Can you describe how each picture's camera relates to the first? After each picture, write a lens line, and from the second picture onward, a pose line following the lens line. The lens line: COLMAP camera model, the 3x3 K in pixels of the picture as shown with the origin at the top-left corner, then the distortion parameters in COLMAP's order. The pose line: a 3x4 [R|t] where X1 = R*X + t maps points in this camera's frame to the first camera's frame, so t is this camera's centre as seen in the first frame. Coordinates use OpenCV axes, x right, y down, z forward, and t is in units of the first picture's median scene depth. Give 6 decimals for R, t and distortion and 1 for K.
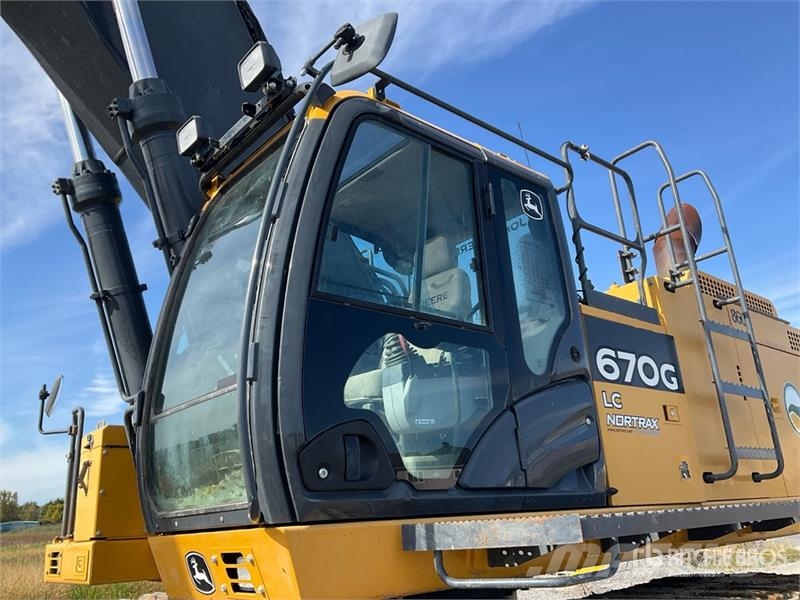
lens RADIAL K [[659.2, 0, 395.6], [0, 659.2, 302.9], [0, 0, 1]] dist [0.061382, -0.100325]
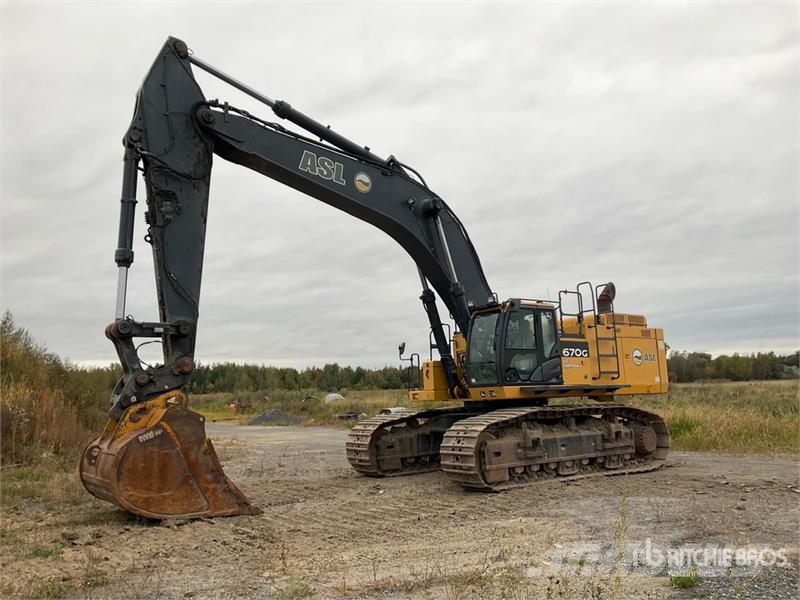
lens RADIAL K [[659.2, 0, 397.1], [0, 659.2, 302.4], [0, 0, 1]] dist [0.061382, -0.100325]
pose [[0.994693, 0.012519, -0.102121, -0.294977], [0.005495, 0.984688, 0.174239, -0.879992], [0.102739, -0.173875, 0.979394, -2.910043]]
